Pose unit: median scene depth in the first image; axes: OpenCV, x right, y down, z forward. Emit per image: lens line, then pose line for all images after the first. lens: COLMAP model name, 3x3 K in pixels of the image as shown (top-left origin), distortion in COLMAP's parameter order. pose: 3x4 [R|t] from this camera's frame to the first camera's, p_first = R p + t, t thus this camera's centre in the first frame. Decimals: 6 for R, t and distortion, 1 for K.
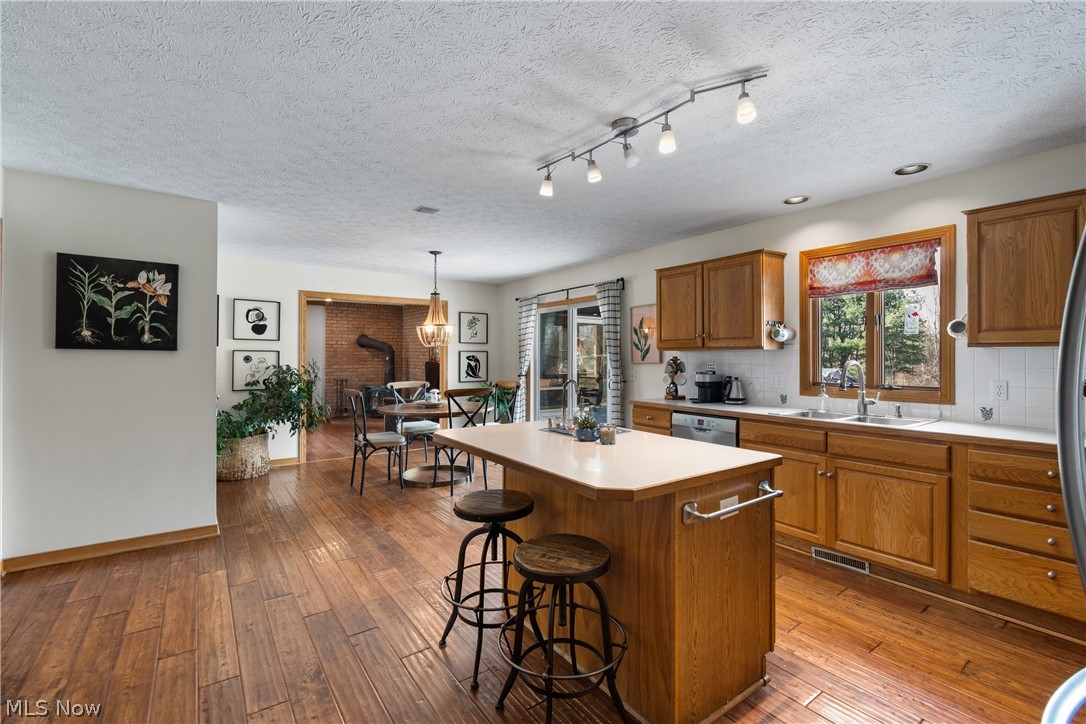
lens RADIAL K [[483.0, 0, 554.6], [0, 483.0, 354.7], [0, 0, 1]] dist [-0.001736, 0.000062]
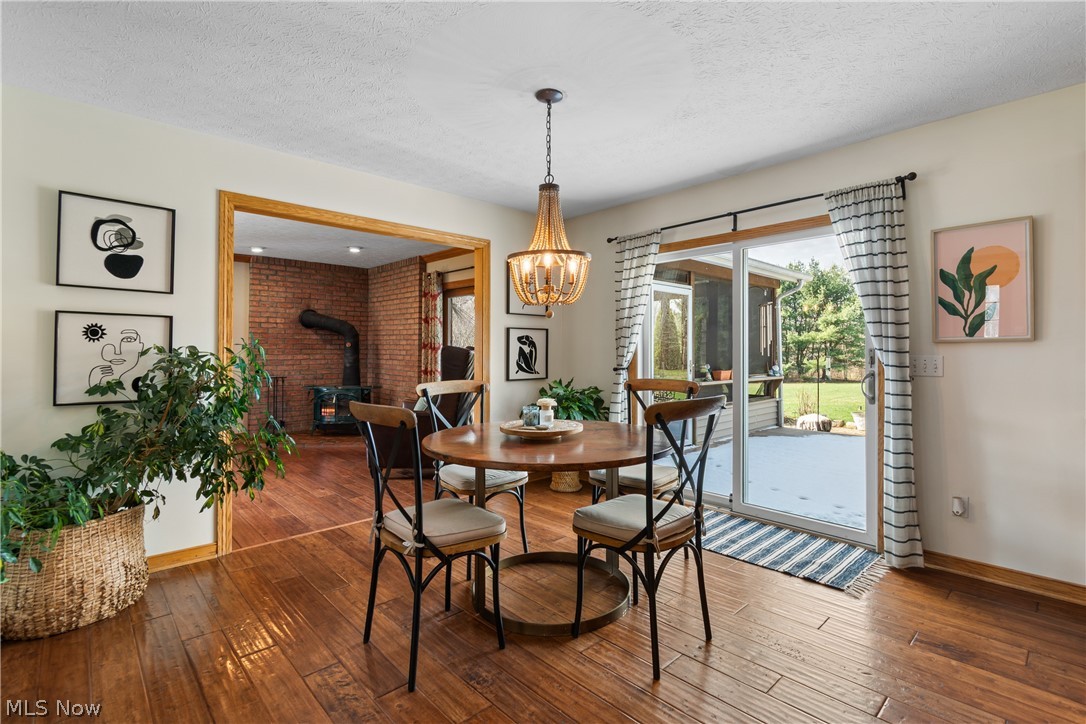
lens RADIAL K [[508.2, 0, 553.2], [0, 508.2, 347.1], [0, 0, 1]] dist [-0.007178, -0.000977]
pose [[0.991768, 0.001861, 0.128032, -0.283483], [-0.001329, 0.999990, -0.004240, 0.024049], [-0.128038, 0.004035, 0.991761, 0.495689]]
